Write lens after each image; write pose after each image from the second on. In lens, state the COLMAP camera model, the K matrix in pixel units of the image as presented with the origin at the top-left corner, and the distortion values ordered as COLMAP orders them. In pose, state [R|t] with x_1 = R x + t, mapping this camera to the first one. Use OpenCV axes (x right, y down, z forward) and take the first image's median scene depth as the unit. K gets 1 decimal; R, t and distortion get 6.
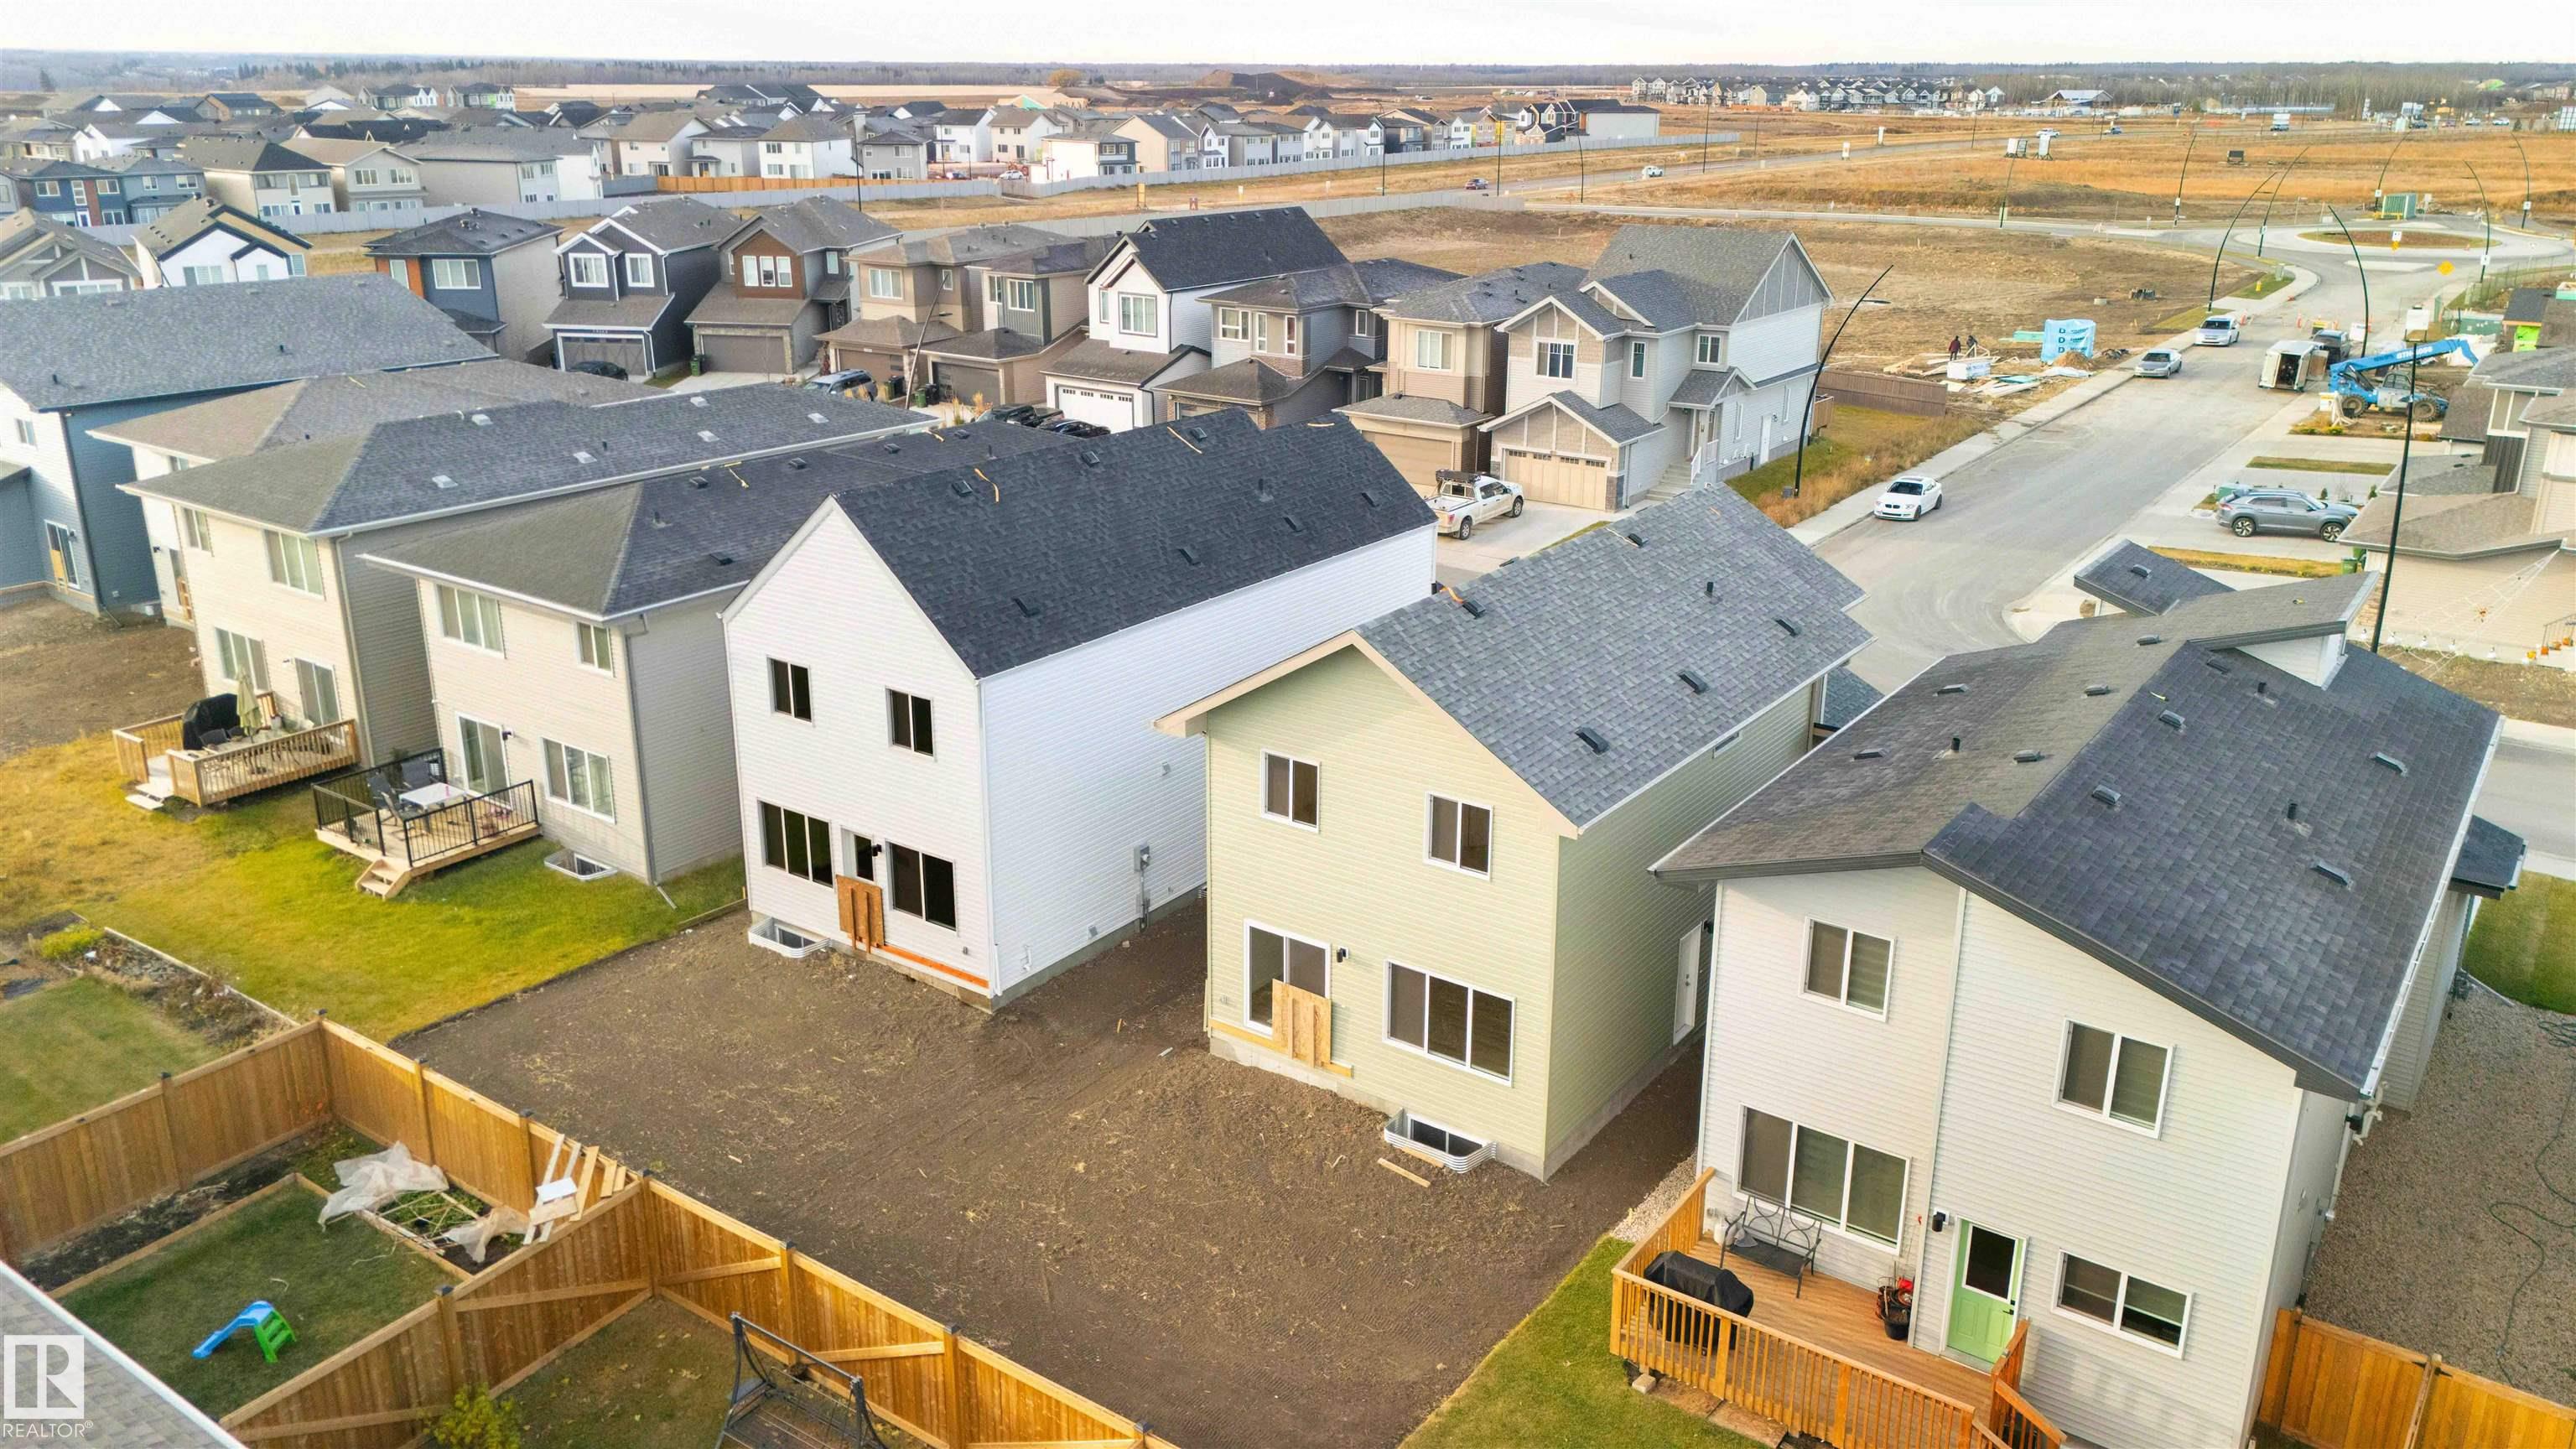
lens RADIAL K [[1875.4, 0, 1297.1], [0, 1875.4, 717.1], [0, 0, 1]] dist [0.087564, -0.092981]
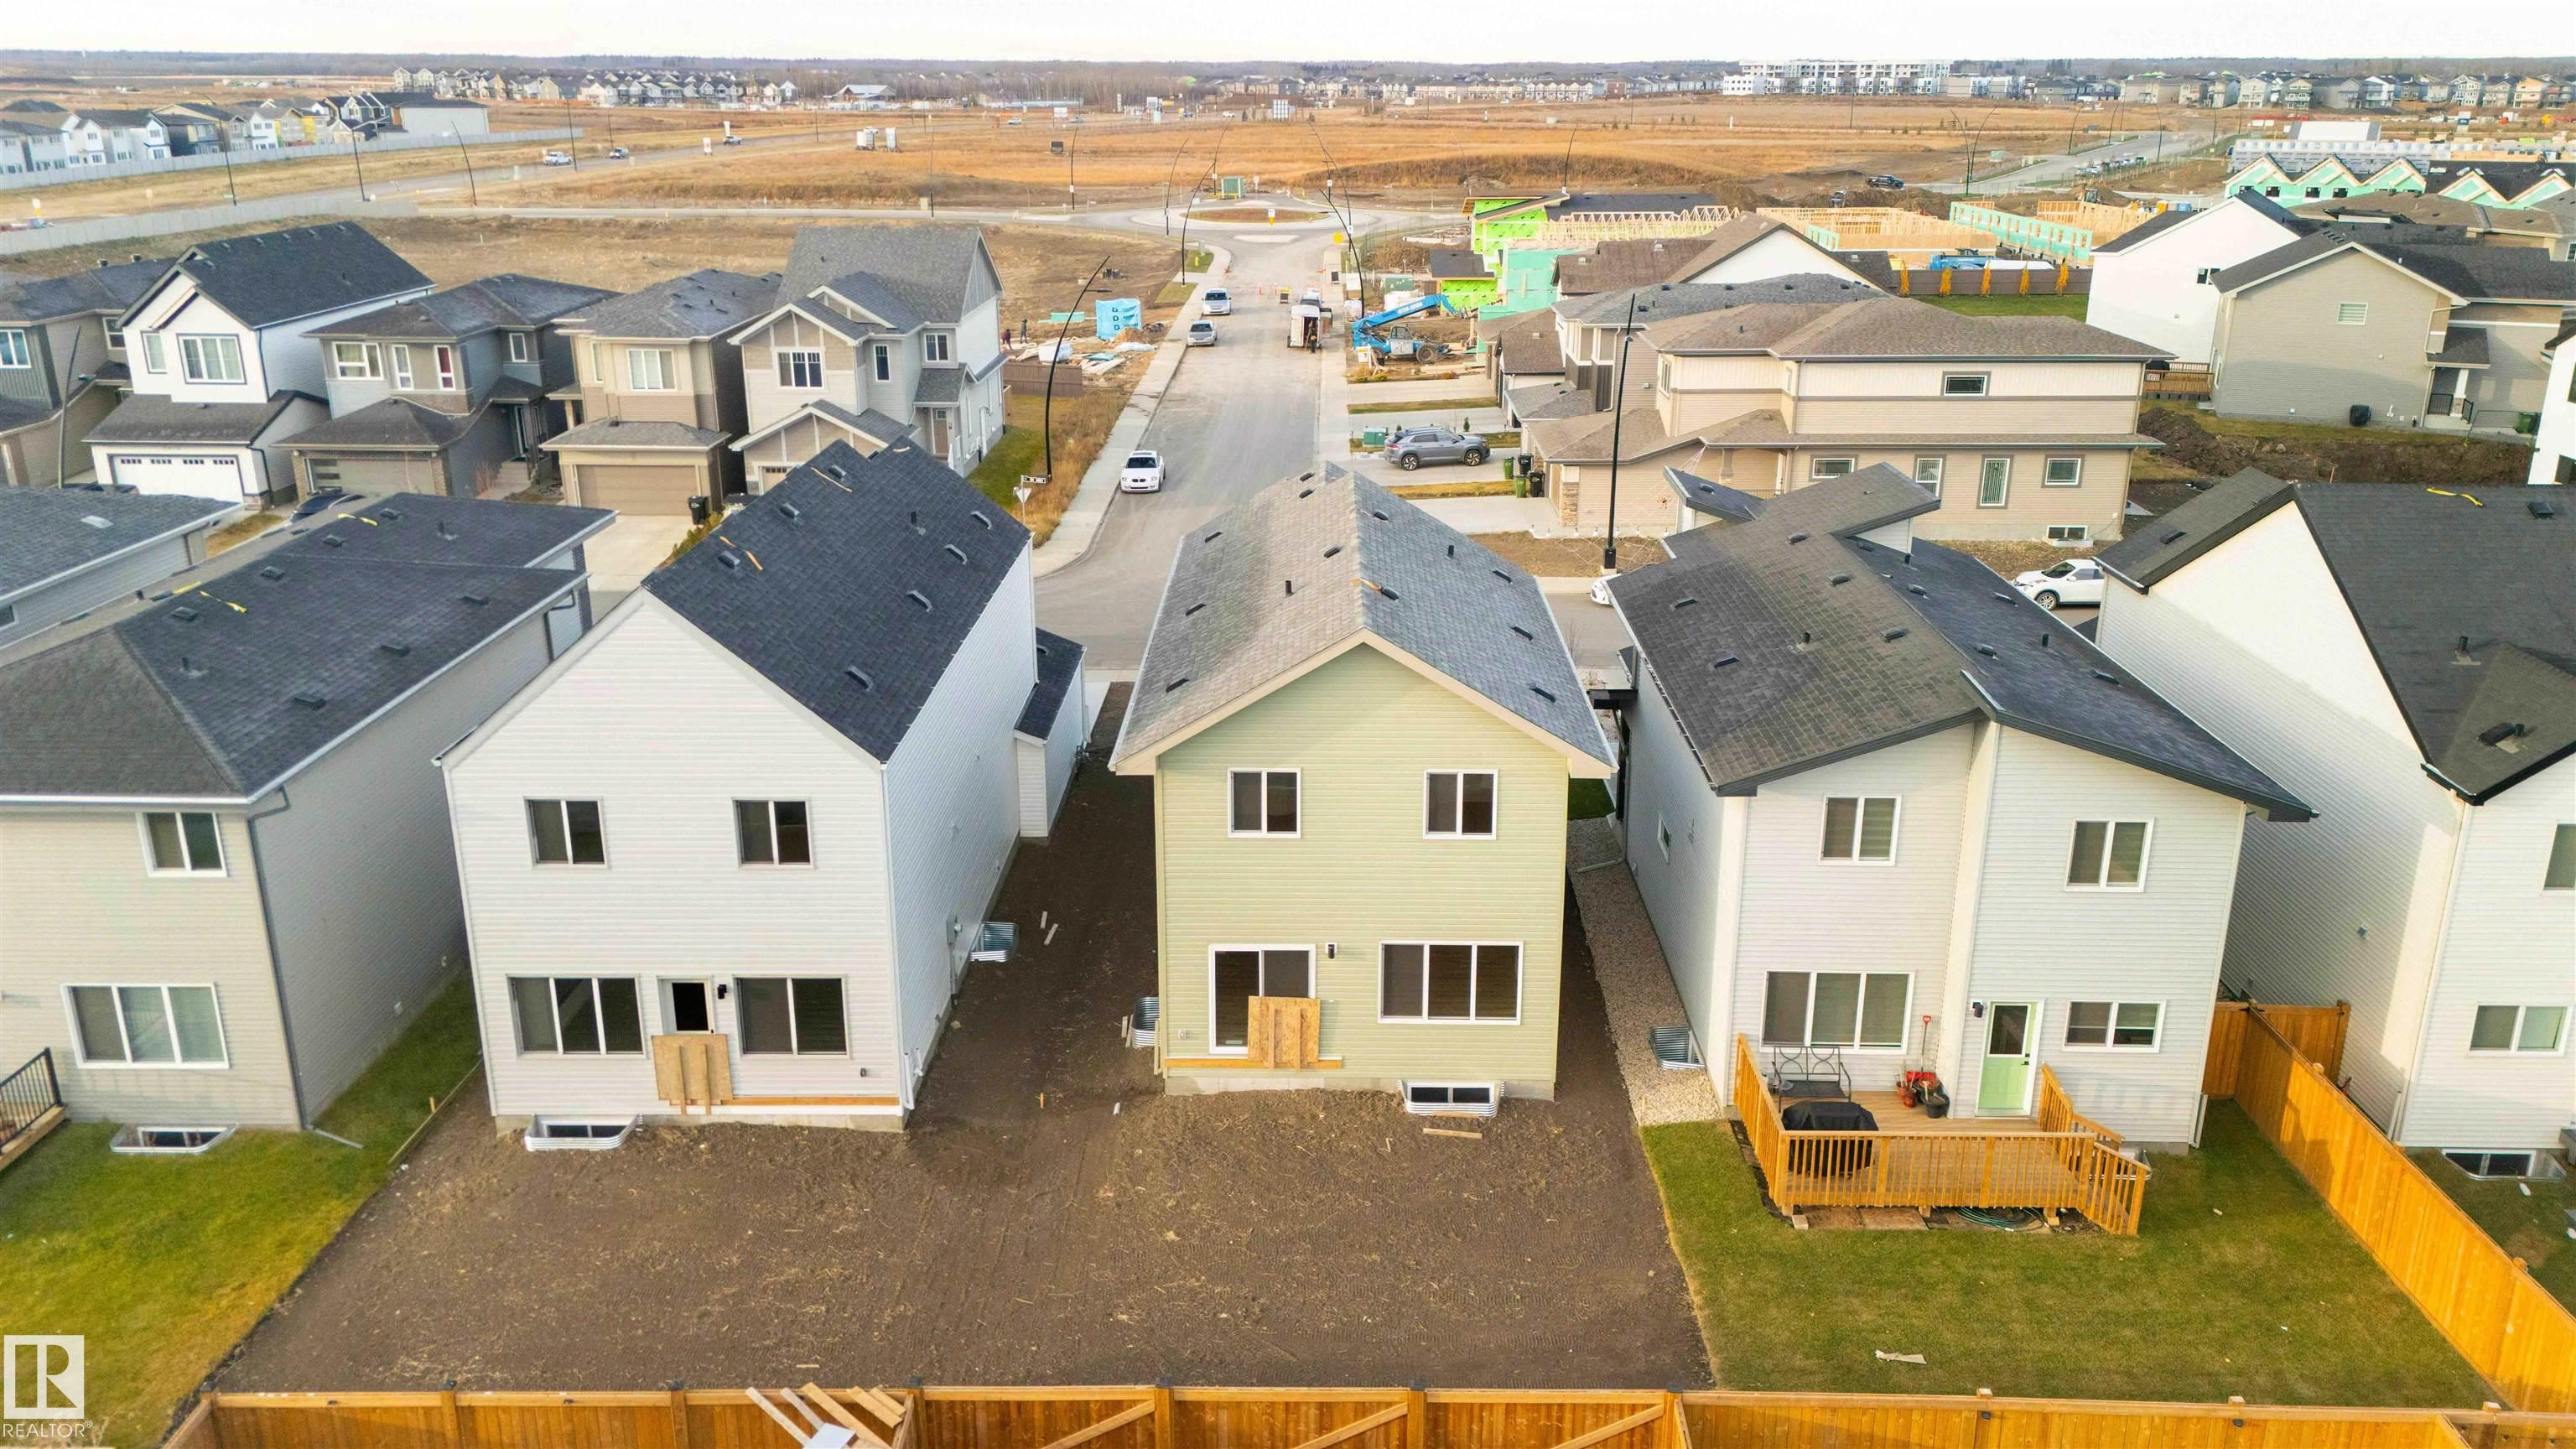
lens RADIAL K [[1875.4, 0, 1297.1], [0, 1875.4, 717.1], [0, 0, 1]] dist [0.087564, -0.092981]
pose [[0.819642, -0.189429, 0.540651, -0.211057], [0.187619, 0.980463, 0.059091, -0.024938], [-0.541282, 0.053003, 0.839169, 0.061478]]
